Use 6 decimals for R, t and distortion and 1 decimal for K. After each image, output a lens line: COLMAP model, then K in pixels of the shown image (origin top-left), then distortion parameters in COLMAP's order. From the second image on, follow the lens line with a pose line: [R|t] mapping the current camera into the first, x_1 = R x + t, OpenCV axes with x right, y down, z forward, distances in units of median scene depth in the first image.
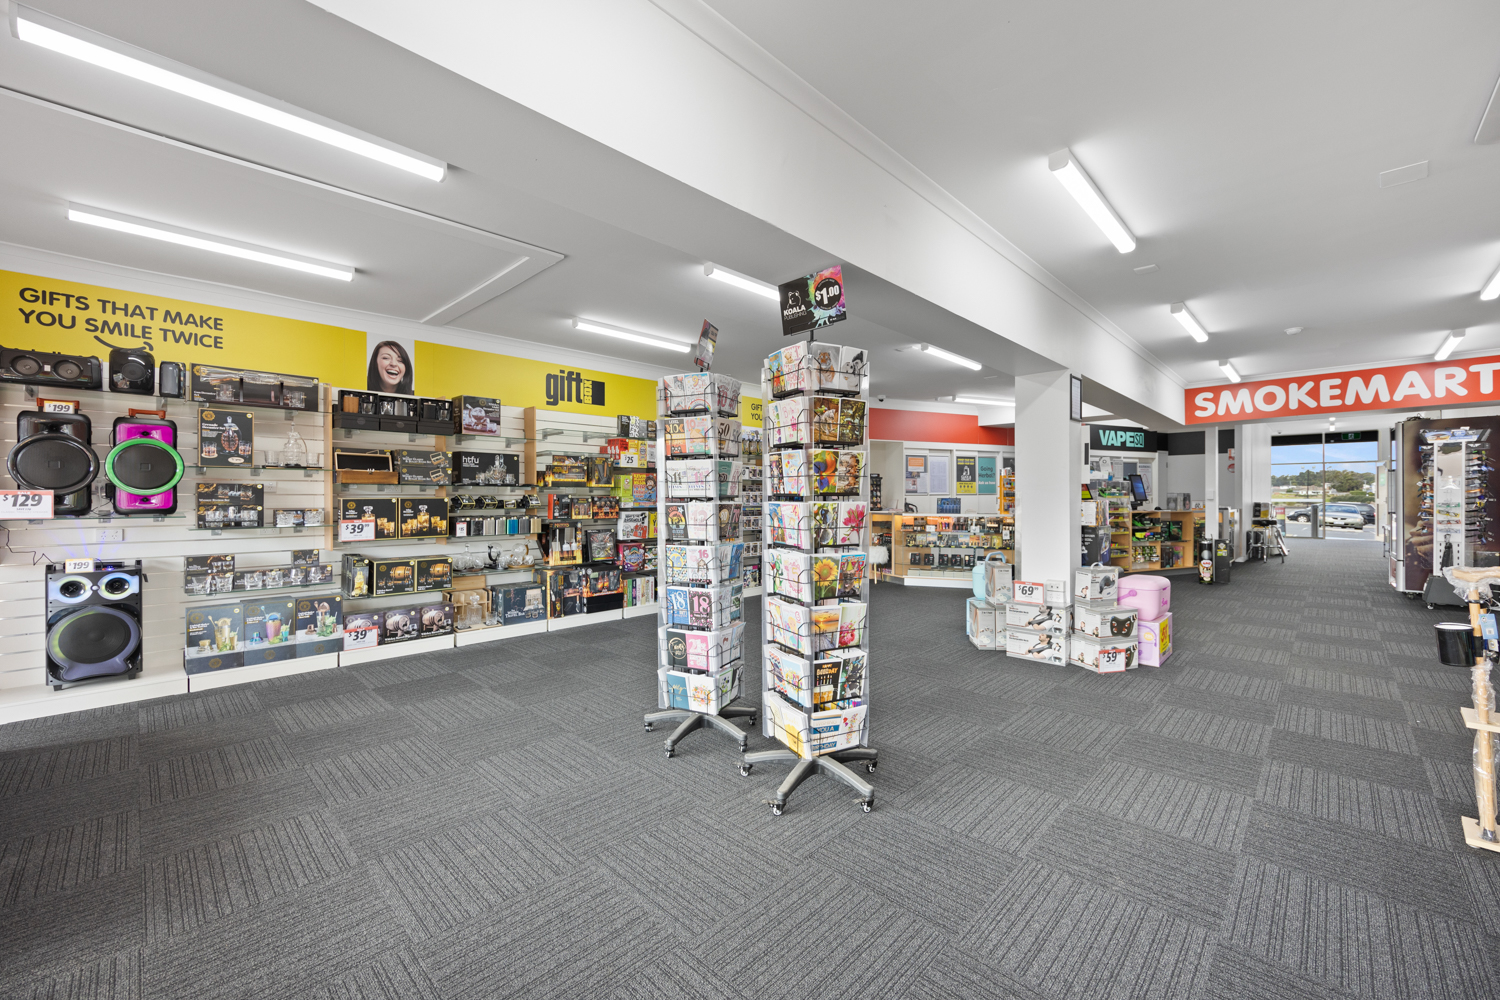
lens RADIAL K [[600.5, 0, 746.5], [0, 600.5, 496.8], [0, 0, 1]] dist [-0.002550, 0.000283]
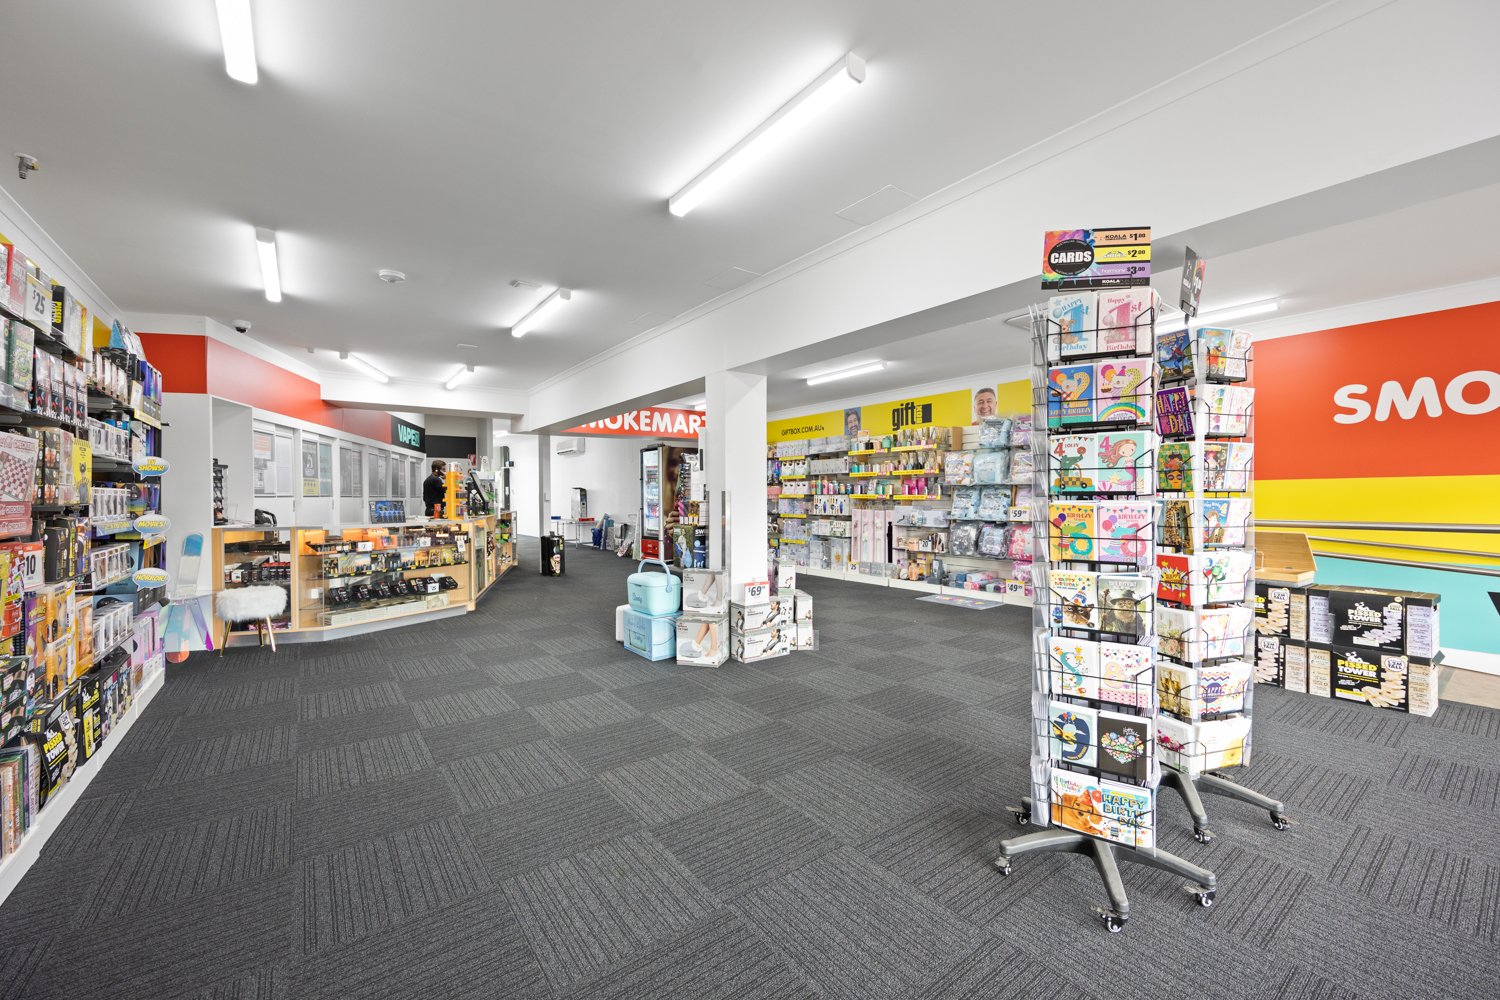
lens RADIAL K [[600.5, 0, 746.3], [0, 600.5, 497.5], [0, 0, 1]] dist [-0.002550, 0.000283]
pose [[0.153553, -0.001750, 0.988139, -0.511203], [0.006514, 0.999978, 0.000759, 0.001232], [-0.988119, 0.006320, 0.153561, 0.858709]]
